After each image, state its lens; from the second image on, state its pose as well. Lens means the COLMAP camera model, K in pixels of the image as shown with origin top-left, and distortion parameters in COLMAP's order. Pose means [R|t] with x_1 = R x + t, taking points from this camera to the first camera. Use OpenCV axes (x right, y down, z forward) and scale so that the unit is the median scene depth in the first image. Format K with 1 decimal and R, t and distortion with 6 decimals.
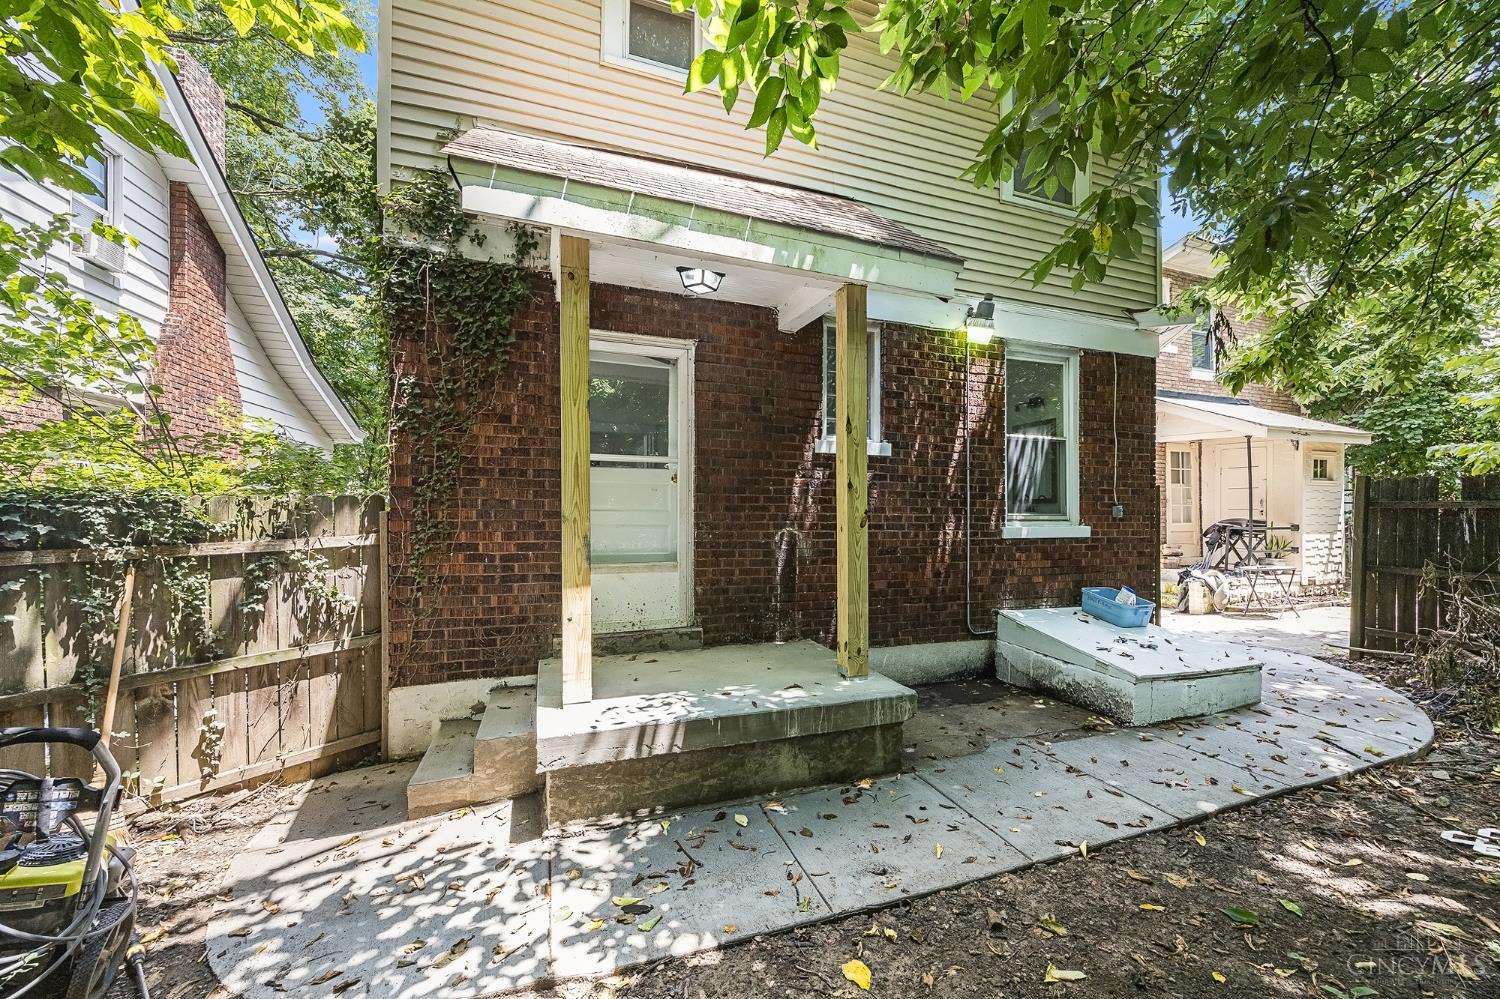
lens RADIAL K [[581.4, 0, 749.1], [0, 581.4, 515.5], [0, 0, 1]] dist [-0.001002, -0.000215]
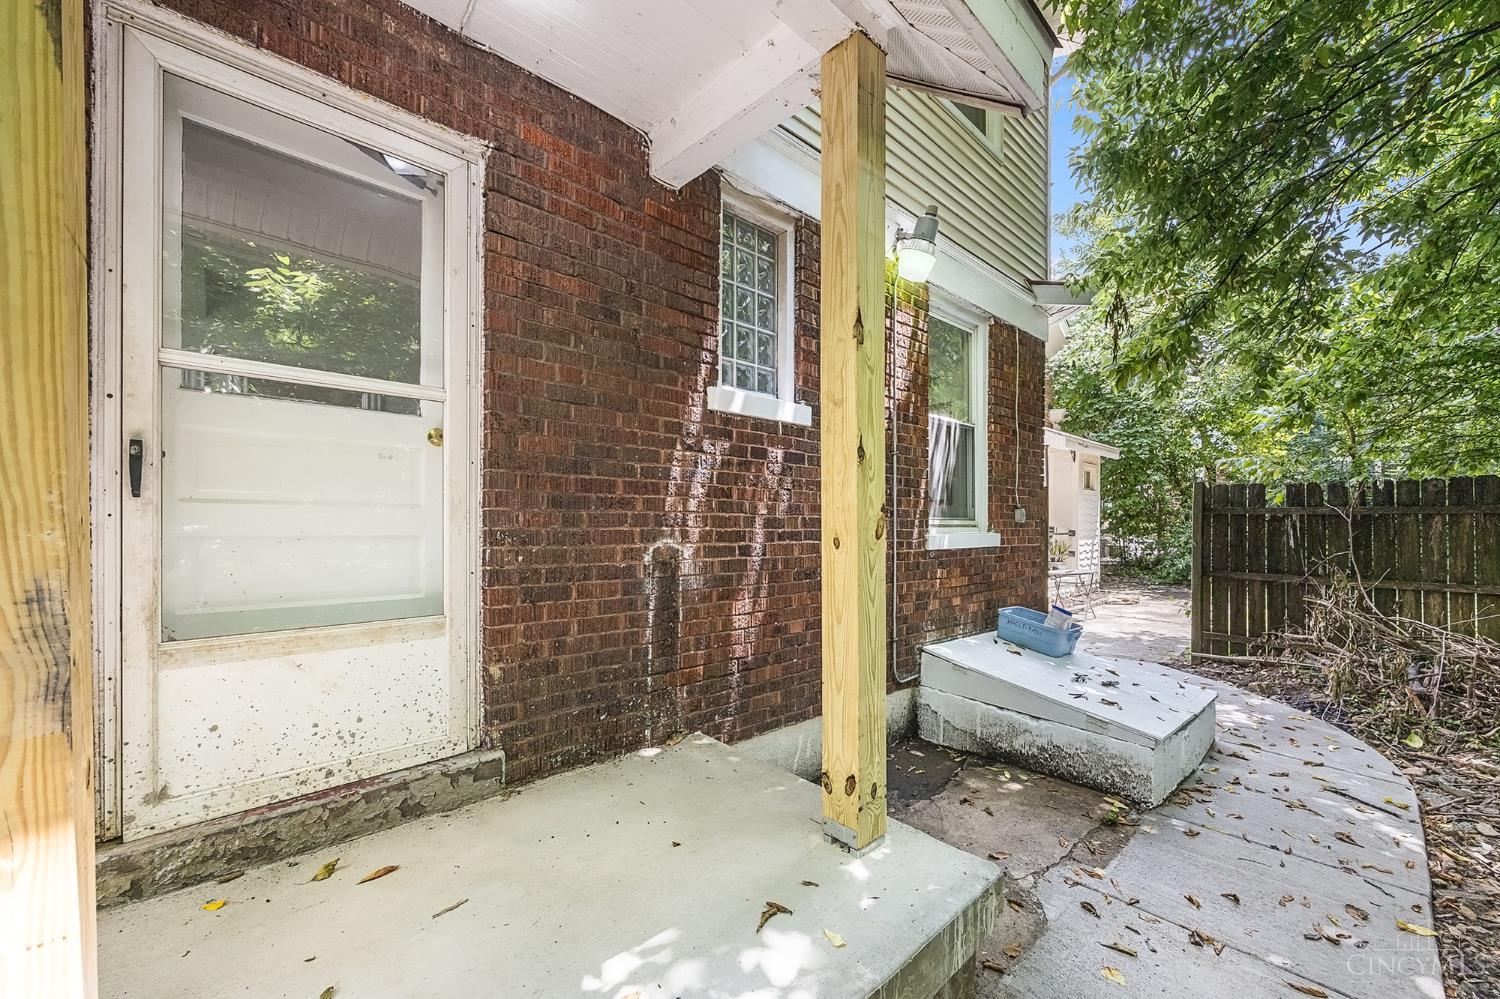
lens RADIAL K [[591.9, 0, 753.6], [0, 591.9, 526.2], [0, 0, 1]] dist [-0.001301, 0.000178]
pose [[0.918673, -0.000592, 0.395018, -0.080795], [-0.002181, 0.999976, 0.006570, 0.005046], [-0.395013, -0.006897, 0.918650, 0.458117]]
